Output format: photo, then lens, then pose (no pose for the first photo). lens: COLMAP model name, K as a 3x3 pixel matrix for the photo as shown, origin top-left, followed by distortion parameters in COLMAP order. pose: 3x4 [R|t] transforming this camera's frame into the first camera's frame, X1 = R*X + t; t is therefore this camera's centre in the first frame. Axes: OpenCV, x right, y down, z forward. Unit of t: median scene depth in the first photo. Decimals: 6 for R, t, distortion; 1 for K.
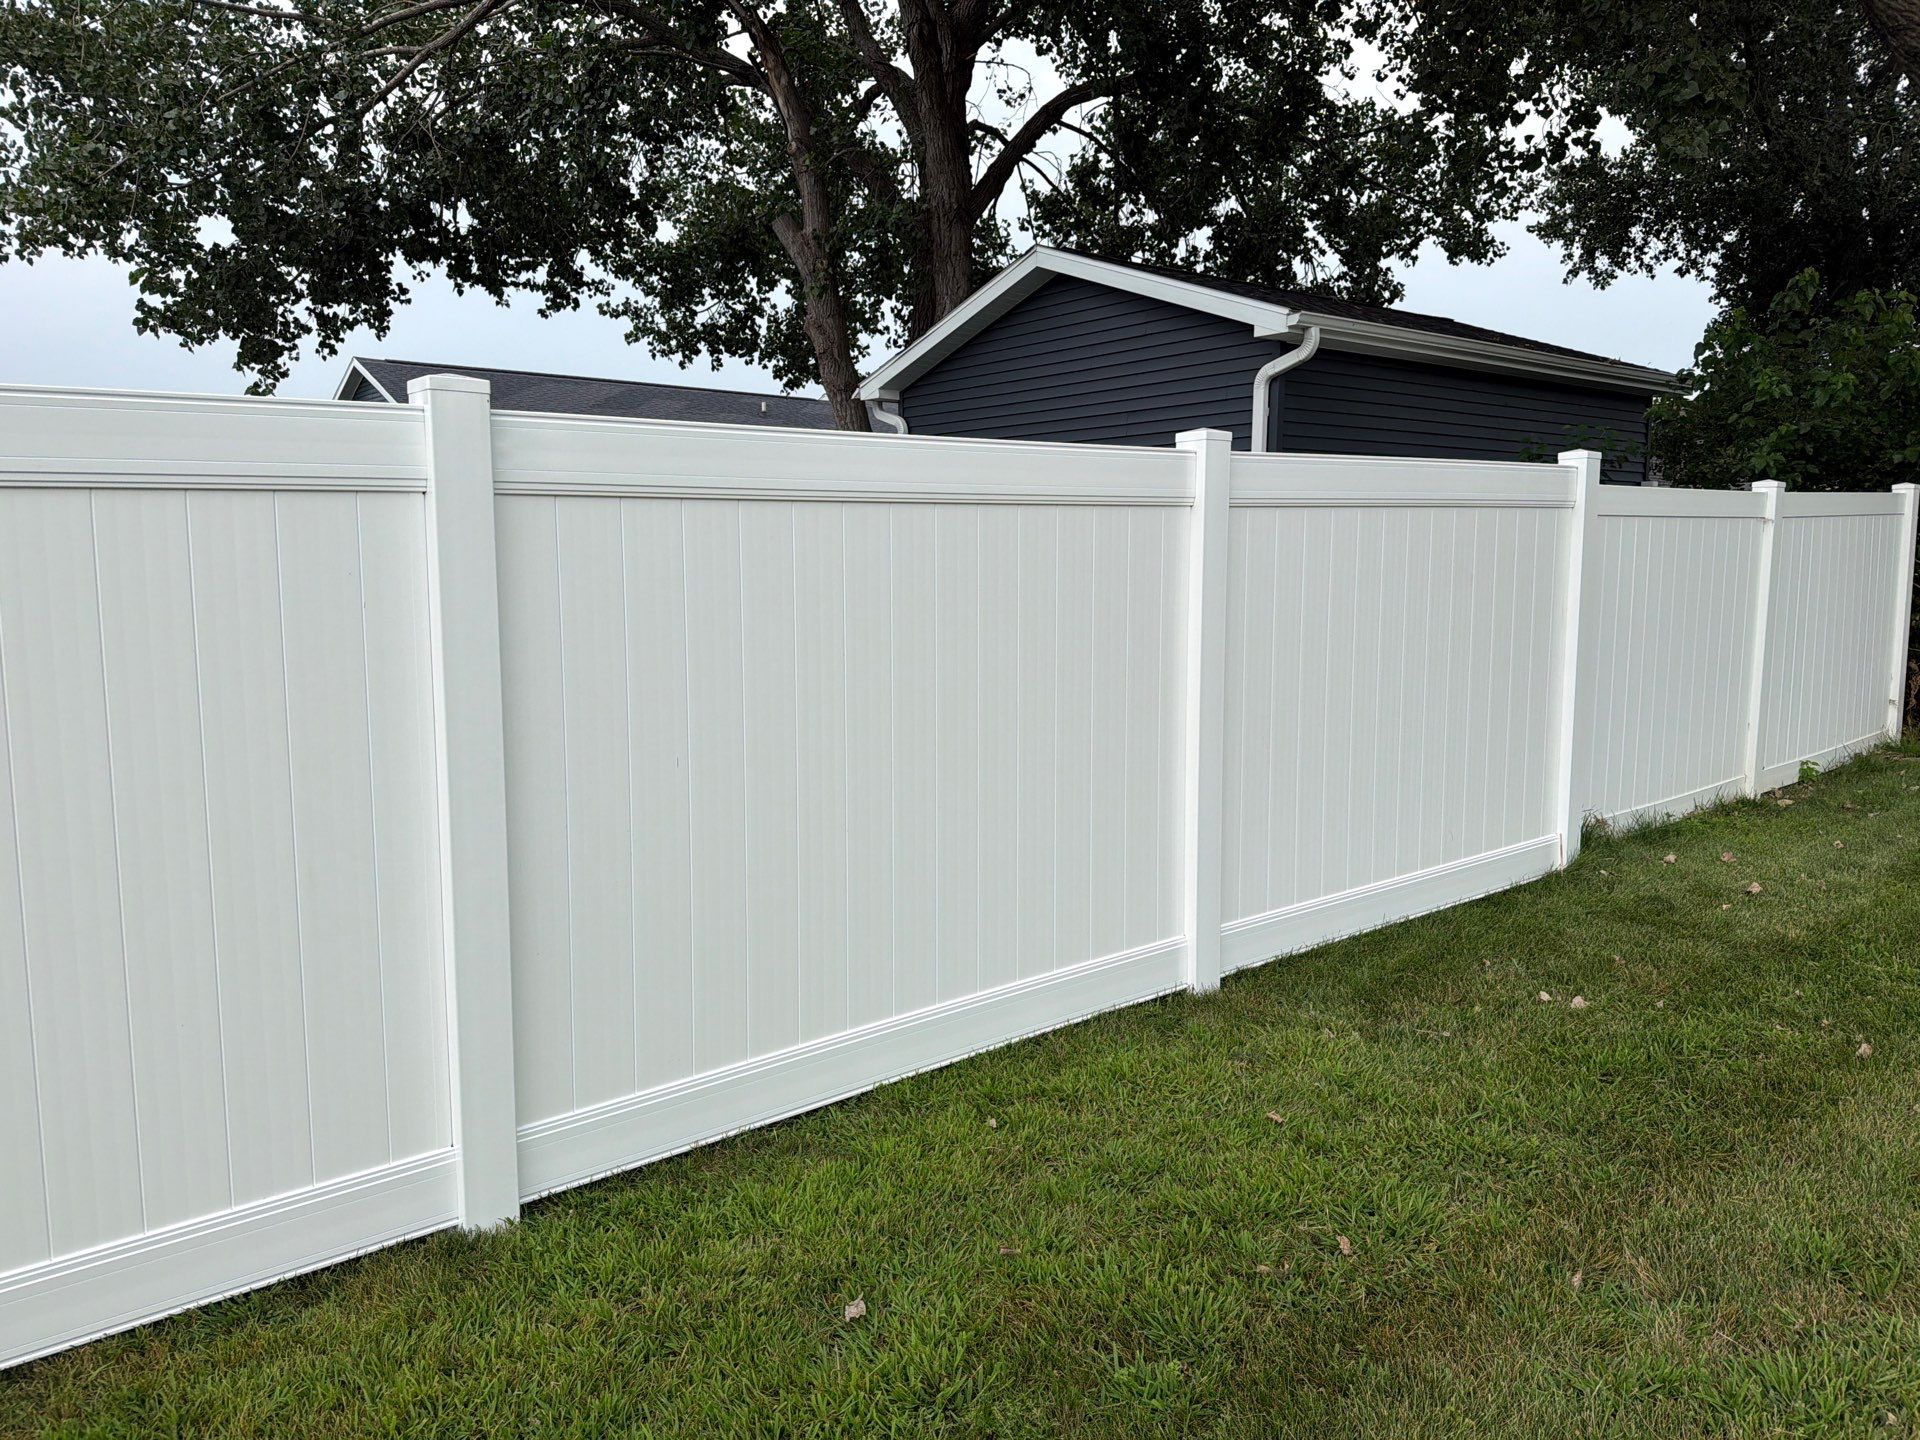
lens RADIAL K [[1454.3, 0, 960.0], [0, 1454.3, 720.0], [0, 0, 1]] dist [0.009612, -0.004632]
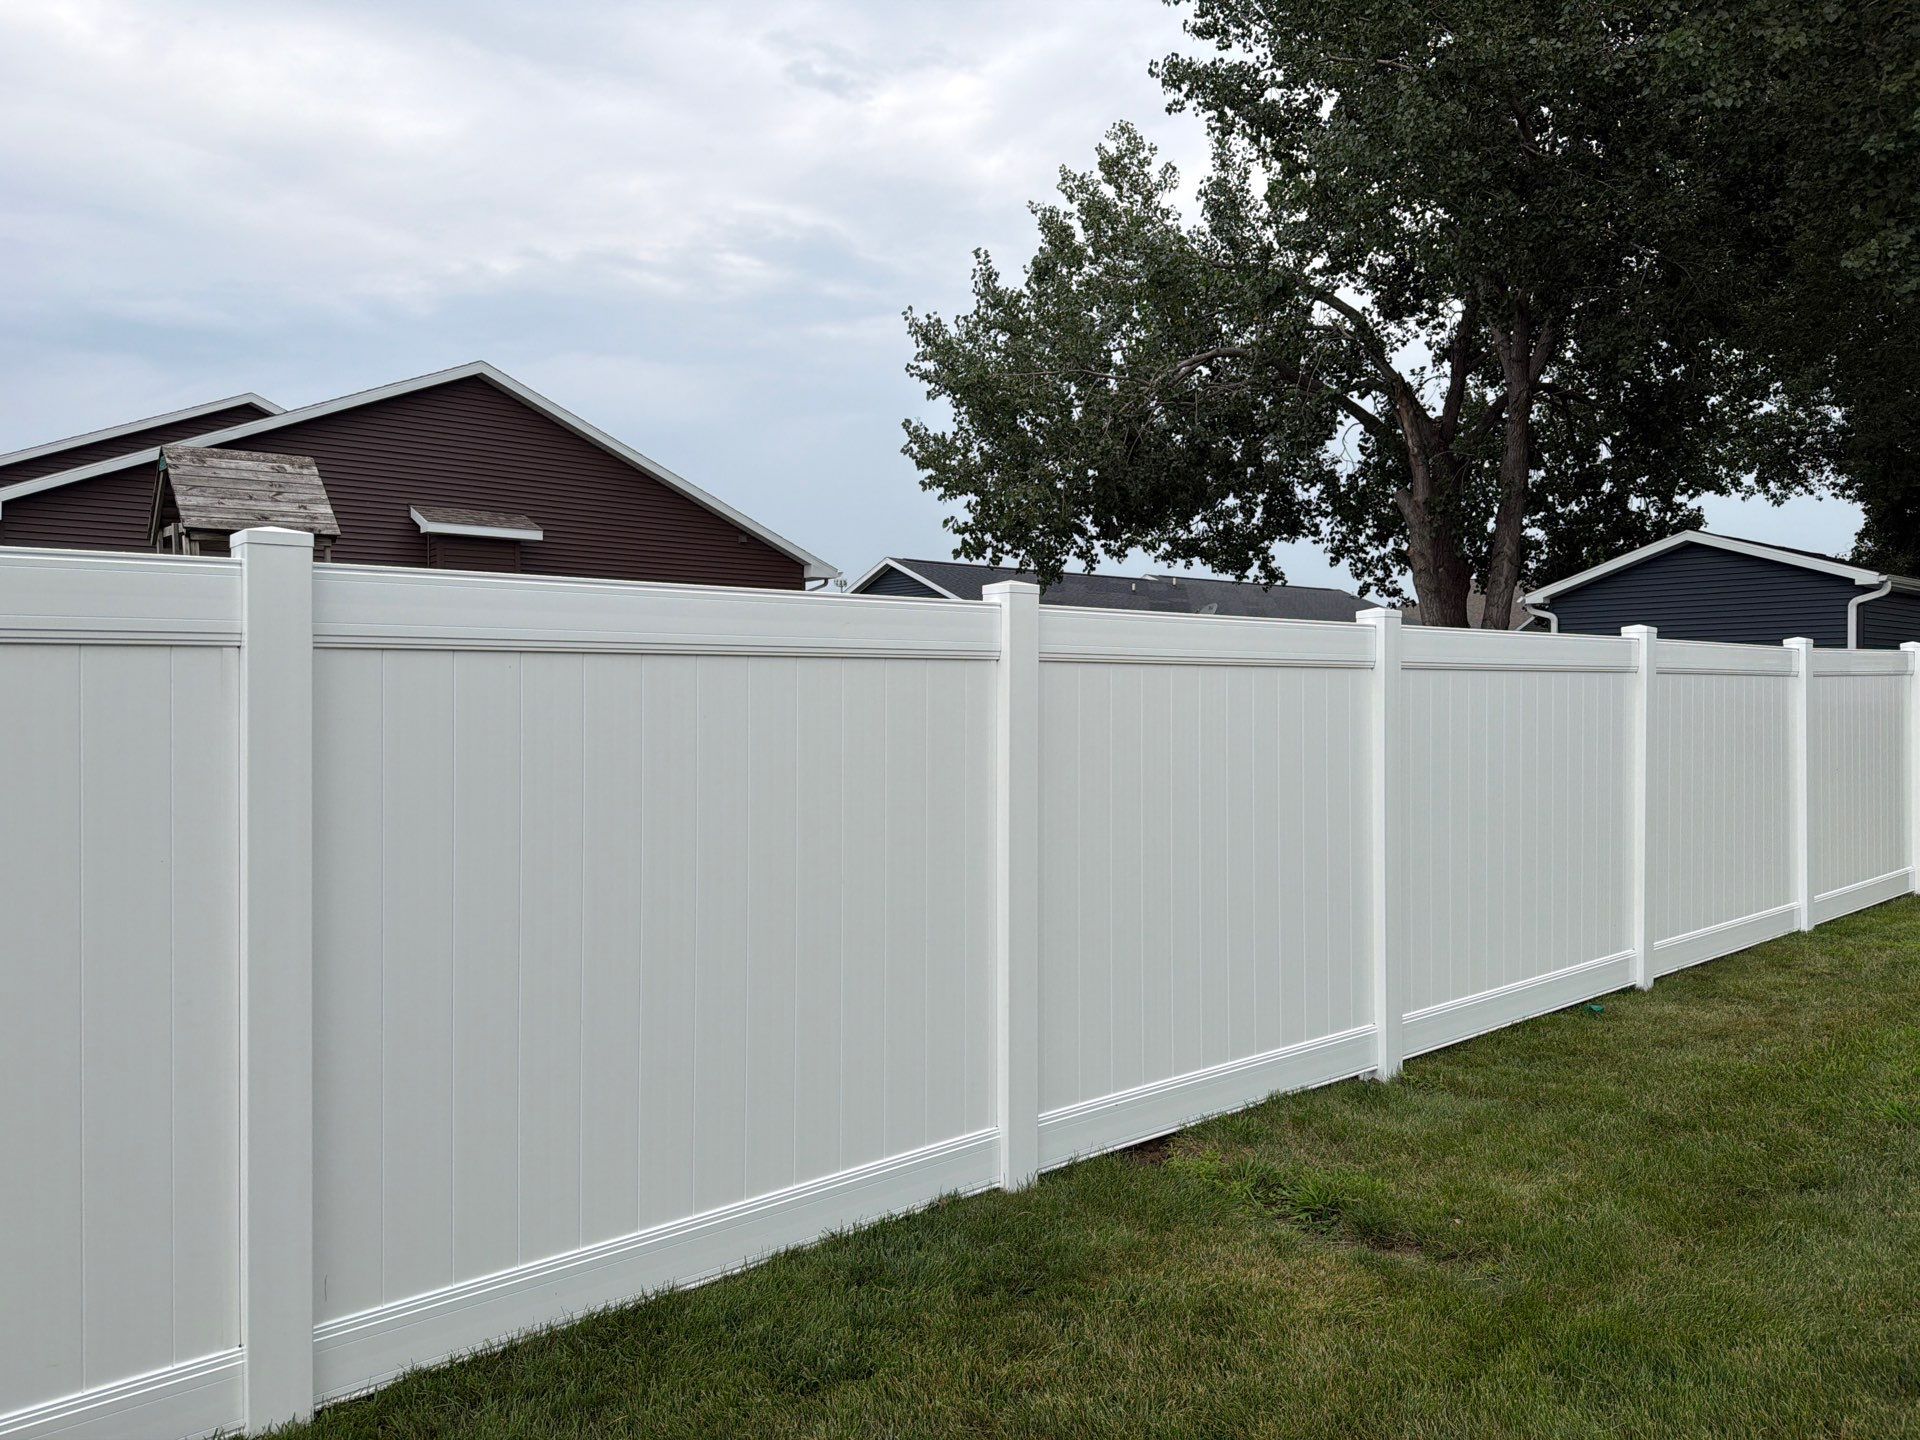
lens RADIAL K [[1363.2, 0, 960.0], [0, 1363.2, 720.0], [0, 0, 1]] dist [-0.025957, 0.001223]
pose [[0.999635, -0.013171, -0.023581, -0.155809], [0.010528, 0.994002, -0.108858, 0.018092], [0.024873, 0.108570, 0.993778, -0.134707]]
